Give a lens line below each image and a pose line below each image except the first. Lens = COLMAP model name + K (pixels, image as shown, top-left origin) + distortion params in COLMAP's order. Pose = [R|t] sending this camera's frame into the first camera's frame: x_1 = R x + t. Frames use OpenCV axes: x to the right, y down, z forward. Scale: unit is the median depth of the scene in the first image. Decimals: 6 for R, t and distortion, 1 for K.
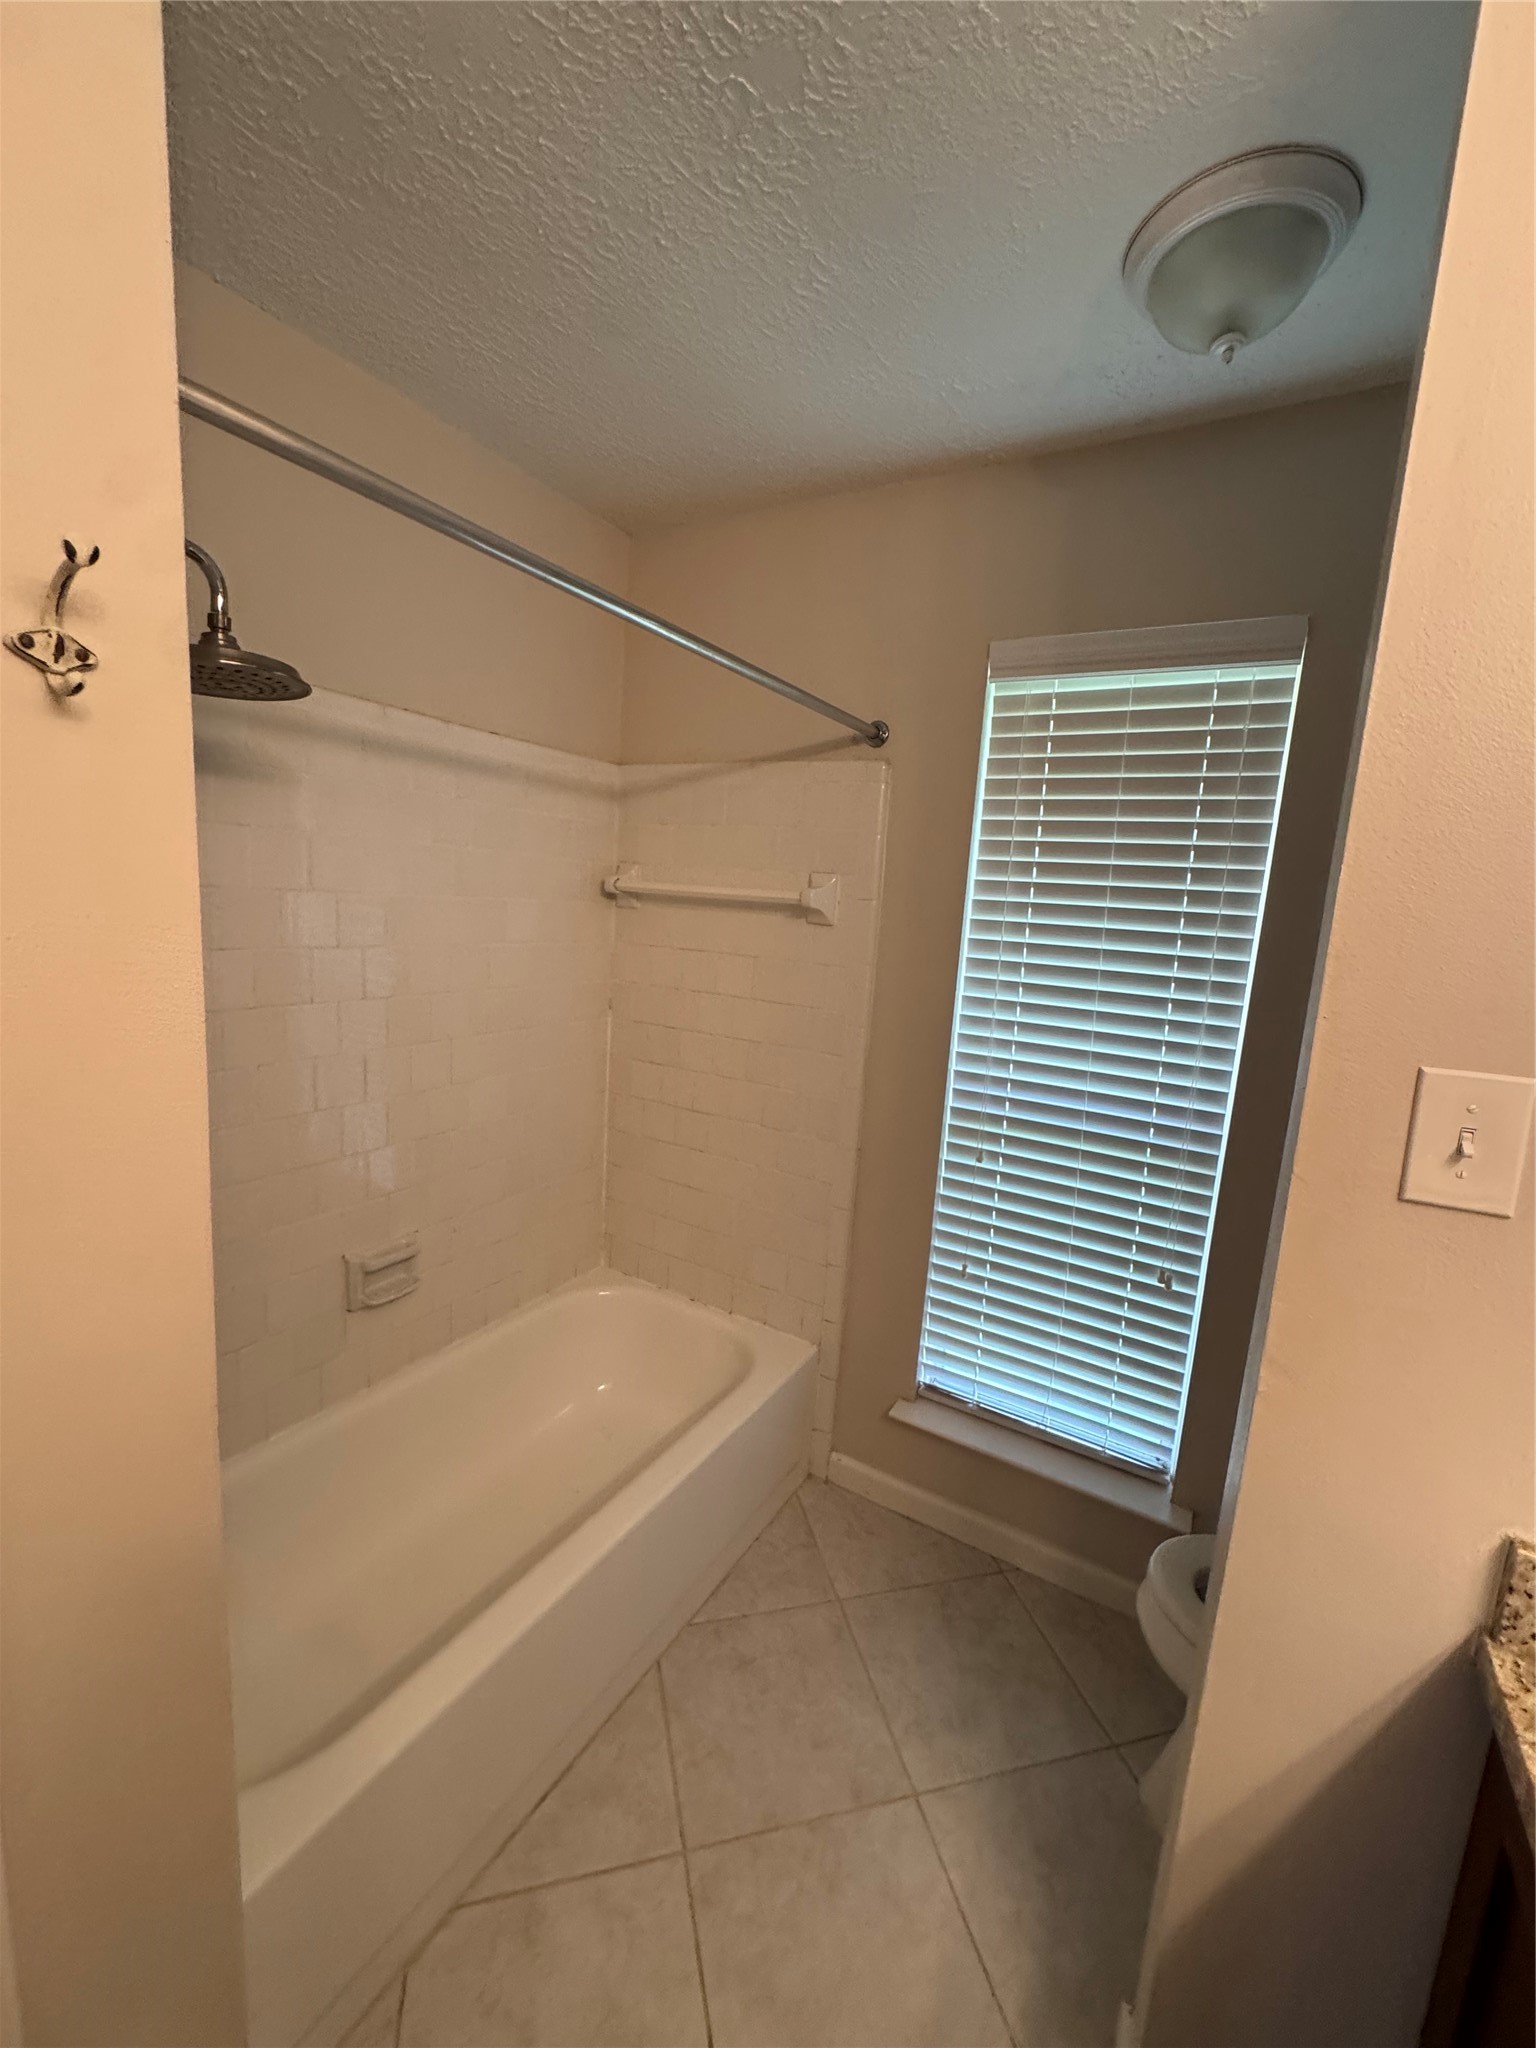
lens RADIAL K [[823.4, 0, 765.8], [0, 823.4, 1024.7], [0, 0, 1]] dist [-0.003073, 0.000241]
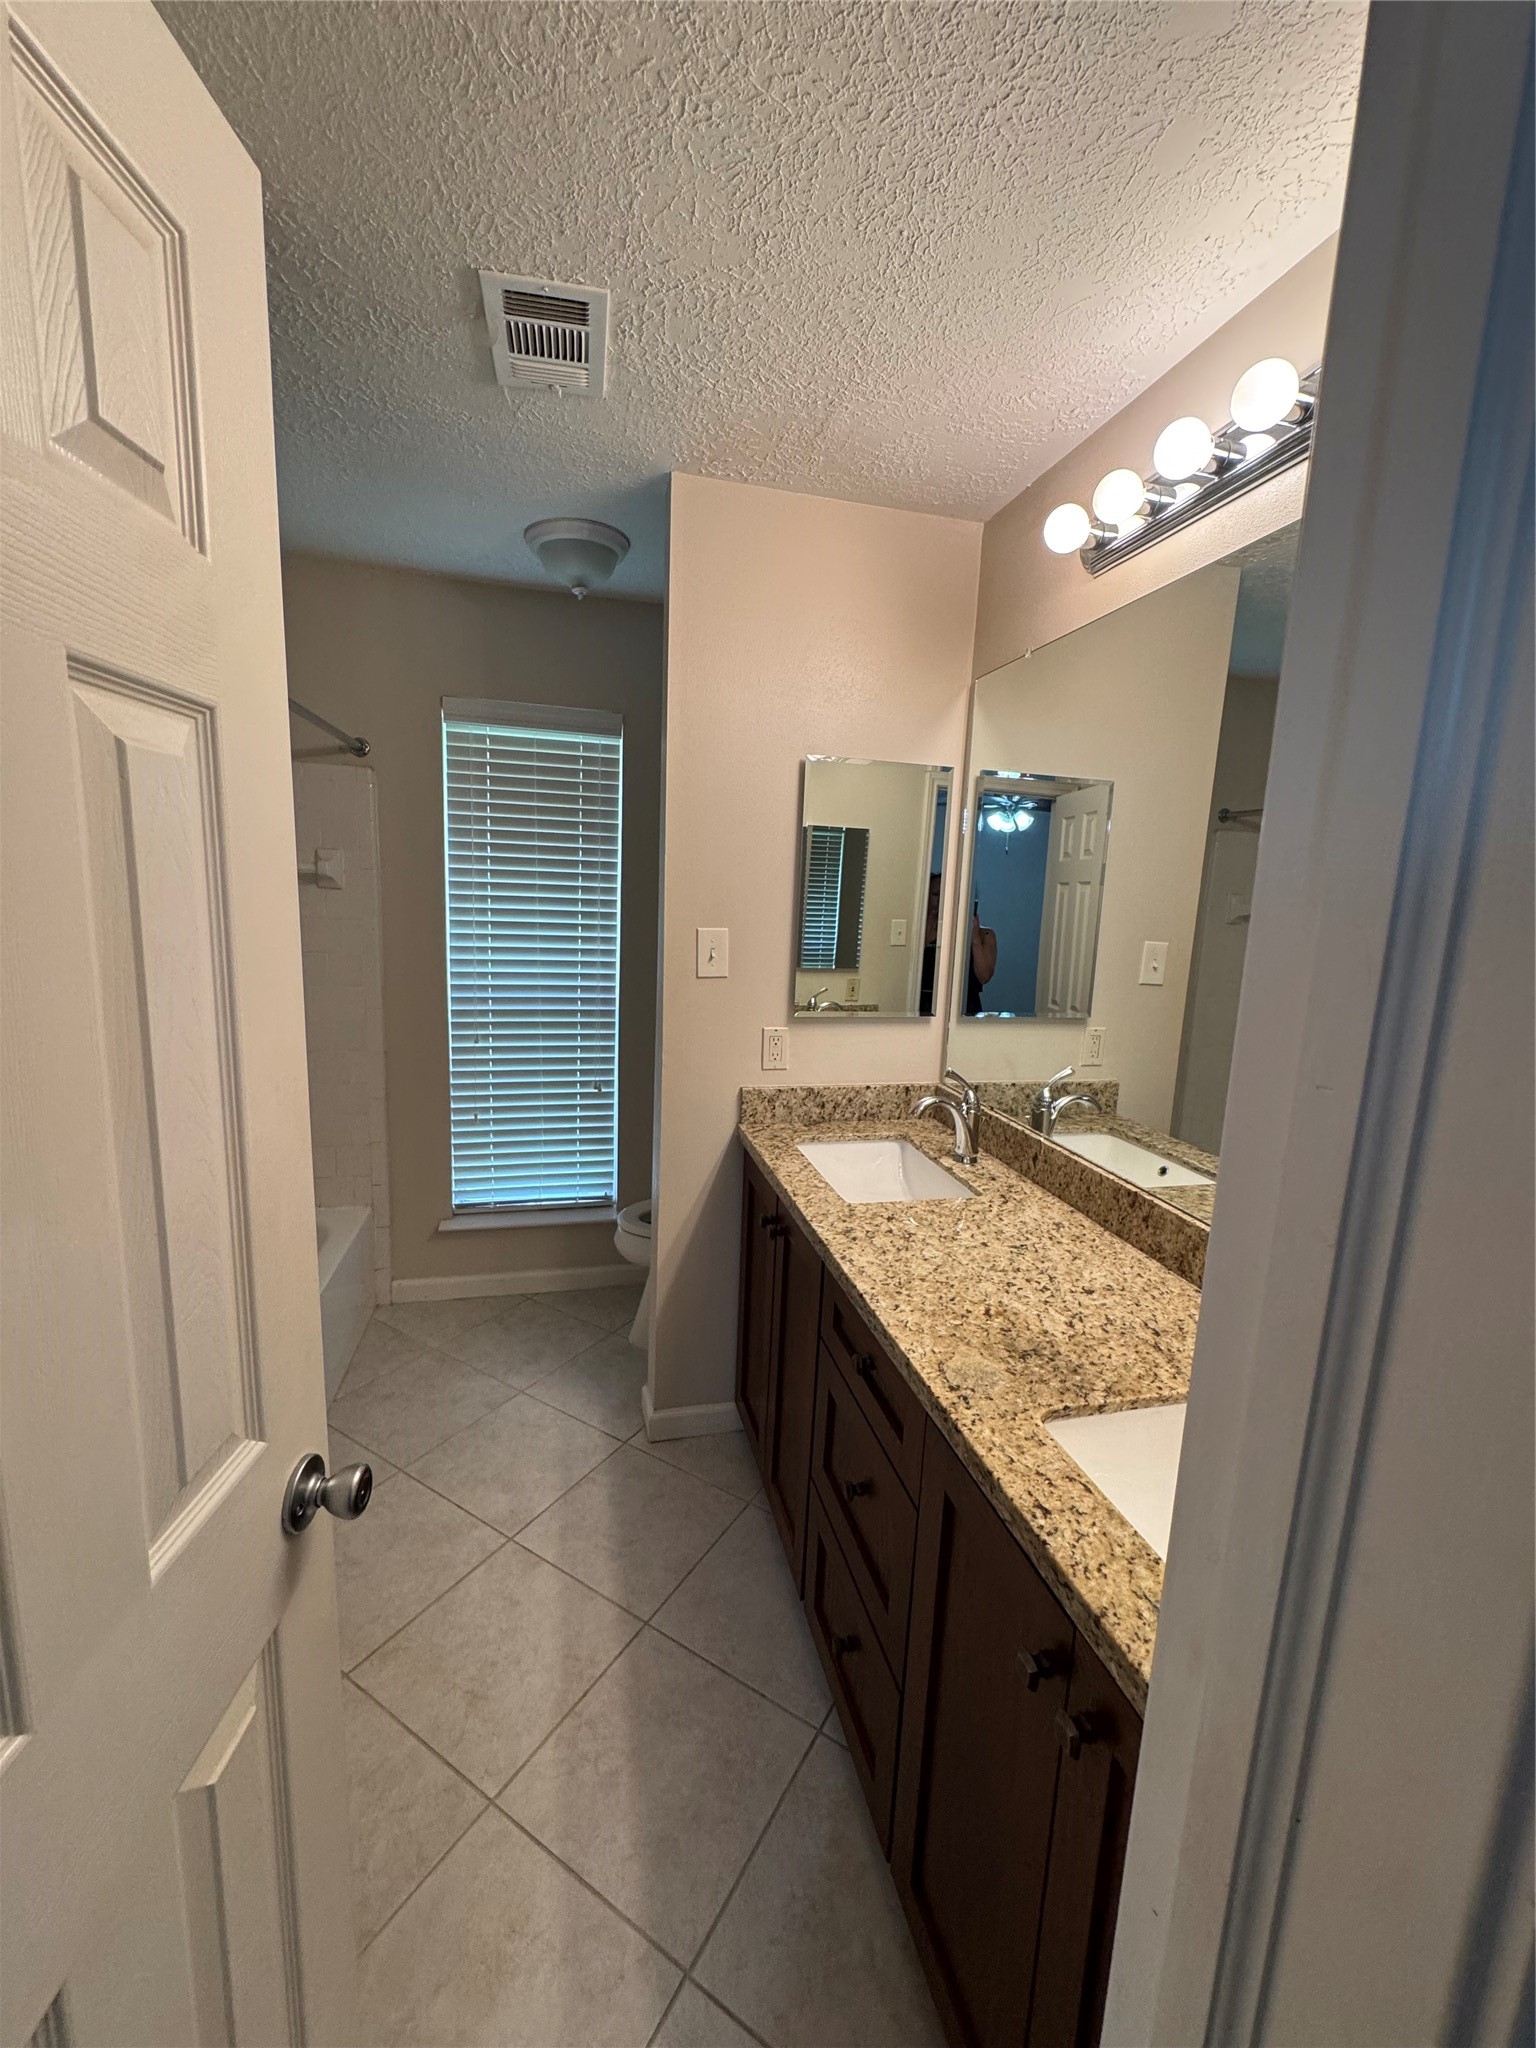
lens RADIAL K [[823.4, 0, 769.6], [0, 823.4, 1021.8], [0, 0, 1]] dist [-0.003073, 0.000241]
pose [[0.716811, -0.148072, 0.681364, -0.402046], [0.113651, 0.988935, 0.095350, 0.049418], [-0.687943, 0.009090, 0.725708, -0.491010]]
